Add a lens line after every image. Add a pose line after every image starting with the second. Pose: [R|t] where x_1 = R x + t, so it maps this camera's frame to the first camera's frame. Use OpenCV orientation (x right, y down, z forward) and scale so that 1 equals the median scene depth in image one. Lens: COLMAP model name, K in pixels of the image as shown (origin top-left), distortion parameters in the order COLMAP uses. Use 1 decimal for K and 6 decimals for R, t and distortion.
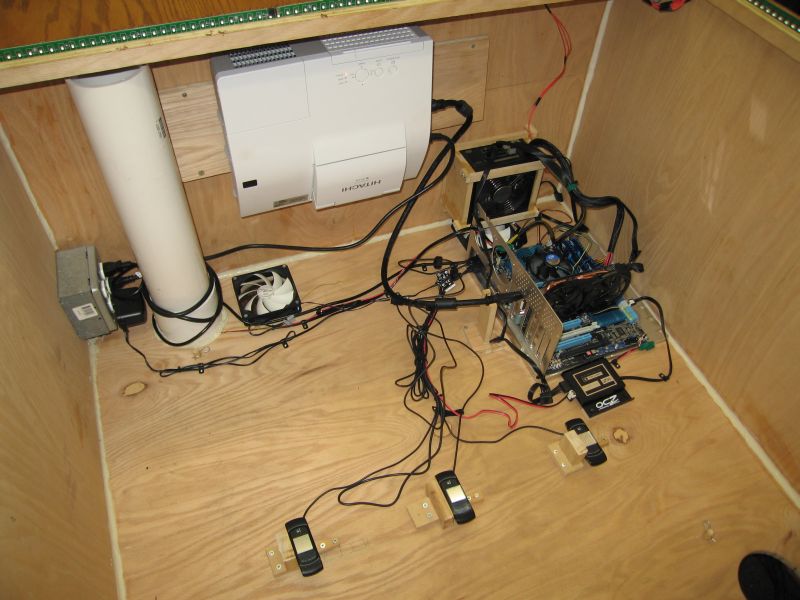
lens RADIAL K [[657.5, 0, 400.0], [0, 657.5, 300.0], [0, 0, 1]] dist [-0.151781, 0.124360]
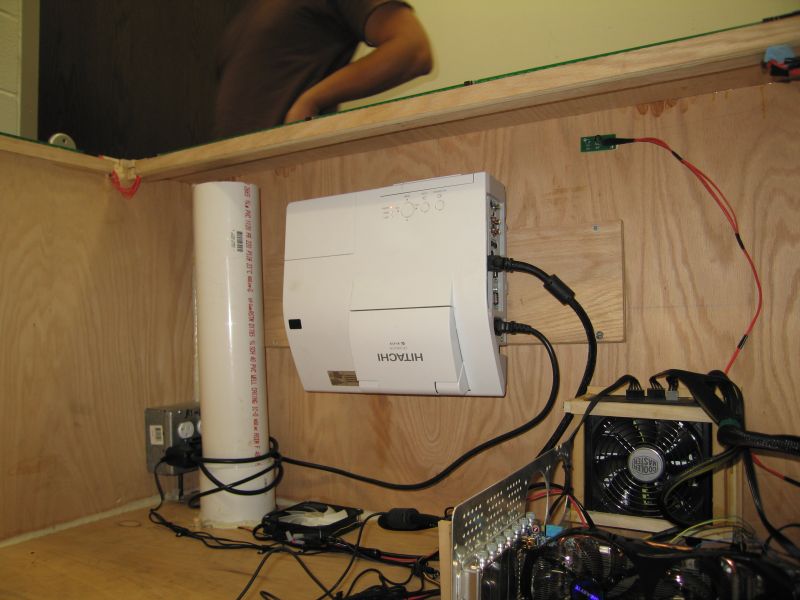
lens RADIAL K [[657.5, 0, 400.0], [0, 657.5, 300.0], [0, 0, 1]] dist [-0.151781, 0.124360]
pose [[0.618390, -0.093784, -0.780255, 0.563731], [-0.566654, 0.634718, -0.525392, 0.196975], [0.544515, 0.767032, 0.339360, 0.677197]]
